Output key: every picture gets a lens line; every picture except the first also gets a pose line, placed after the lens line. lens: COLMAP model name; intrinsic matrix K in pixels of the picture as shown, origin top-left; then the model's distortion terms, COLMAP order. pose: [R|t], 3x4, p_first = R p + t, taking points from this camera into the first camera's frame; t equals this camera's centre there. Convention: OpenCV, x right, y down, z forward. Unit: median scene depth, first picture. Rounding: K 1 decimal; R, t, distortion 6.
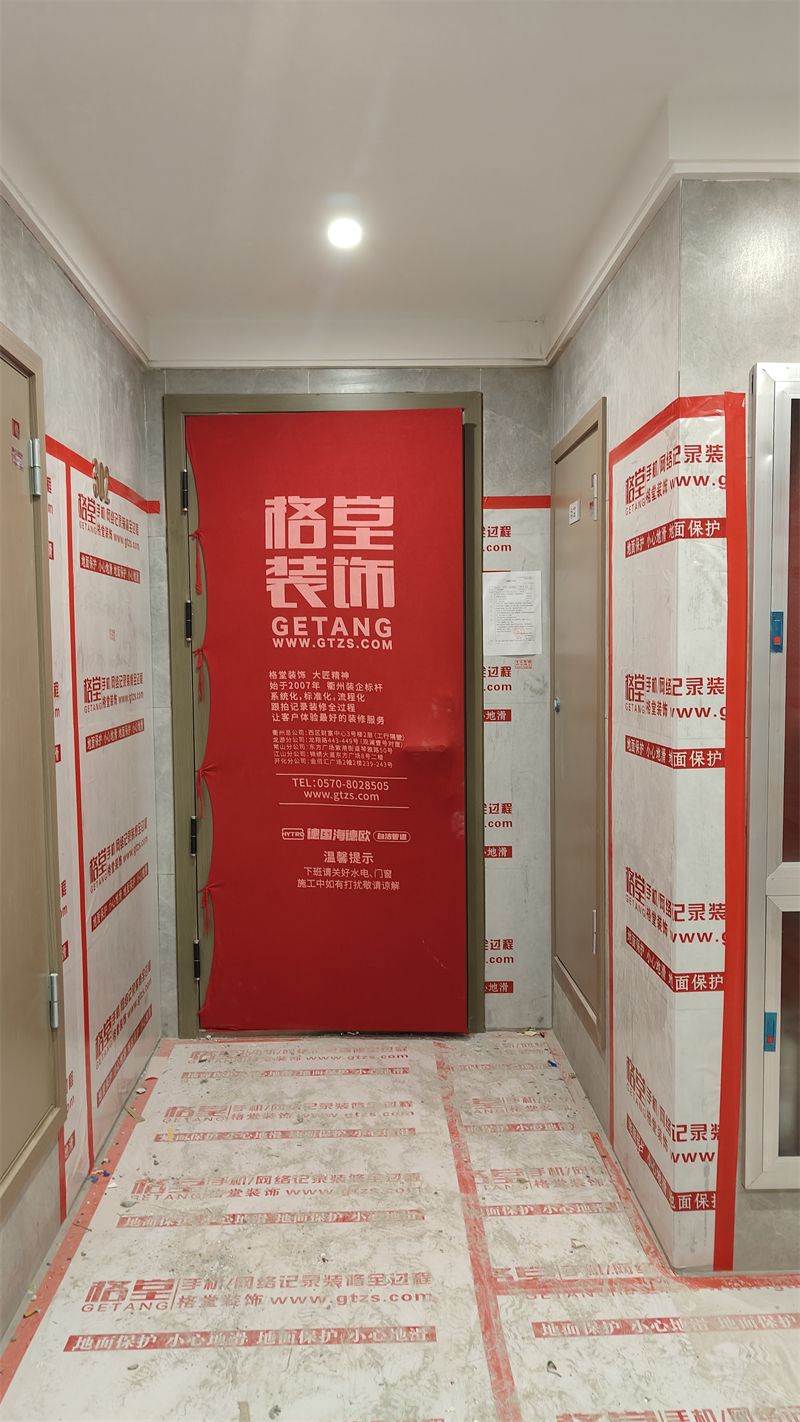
lens RADIAL K [[988.1, 0, 390.0], [0, 988.1, 703.0], [0, 0, 1]] dist [0.019157, -0.011219]
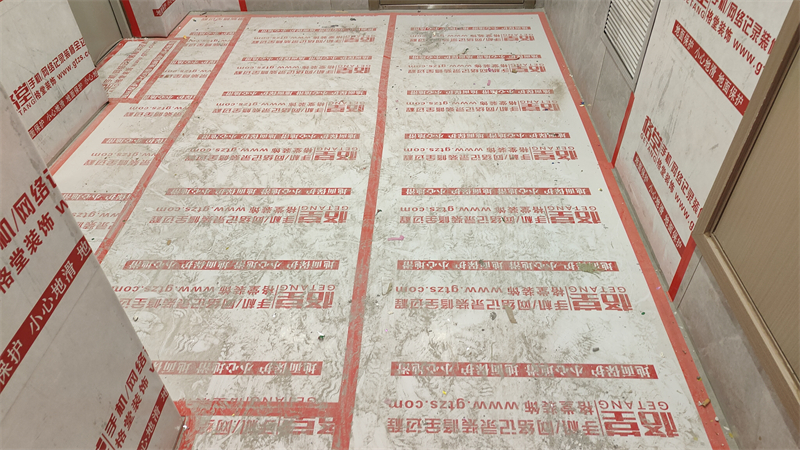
lens RADIAL K [[555.9, 0, 403.3], [0, 555.9, 220.3], [0, 0, 1]] dist [0.019157, -0.011219]
pose [[-0.997774, -0.014255, 0.065137, -0.013252], [0.034943, 0.720207, 0.692879, -0.042667], [-0.056789, 0.693613, -0.718106, 0.956201]]
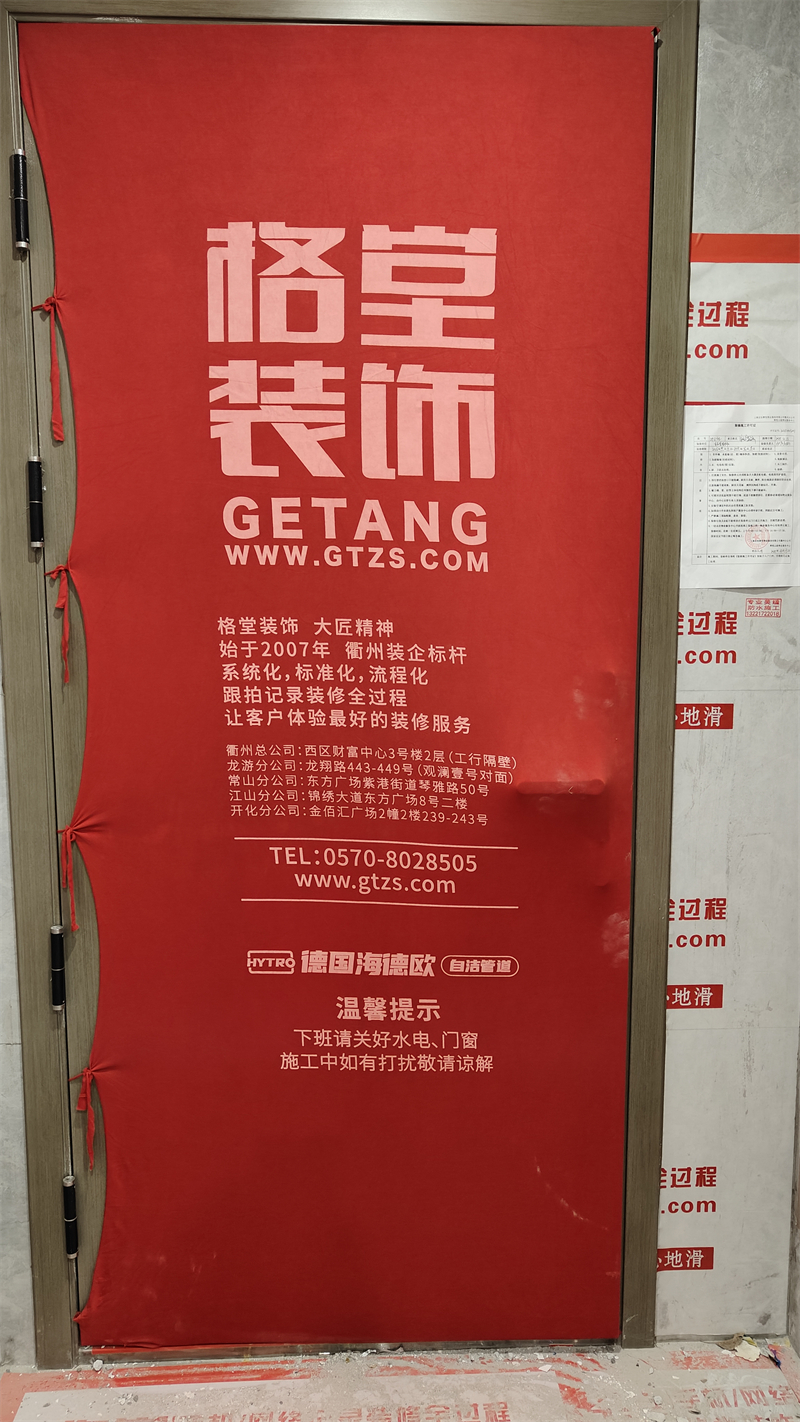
lens RADIAL K [[988.1, 0, 398.8], [0, 988.1, 716.5], [0, 0, 1]] dist [0.019157, -0.011219]
pose [[0.999688, 0.006861, 0.023998, -0.056760], [-0.008399, 0.997876, 0.064595, -0.019304], [-0.023504, -0.064776, 0.997623, 0.618477]]
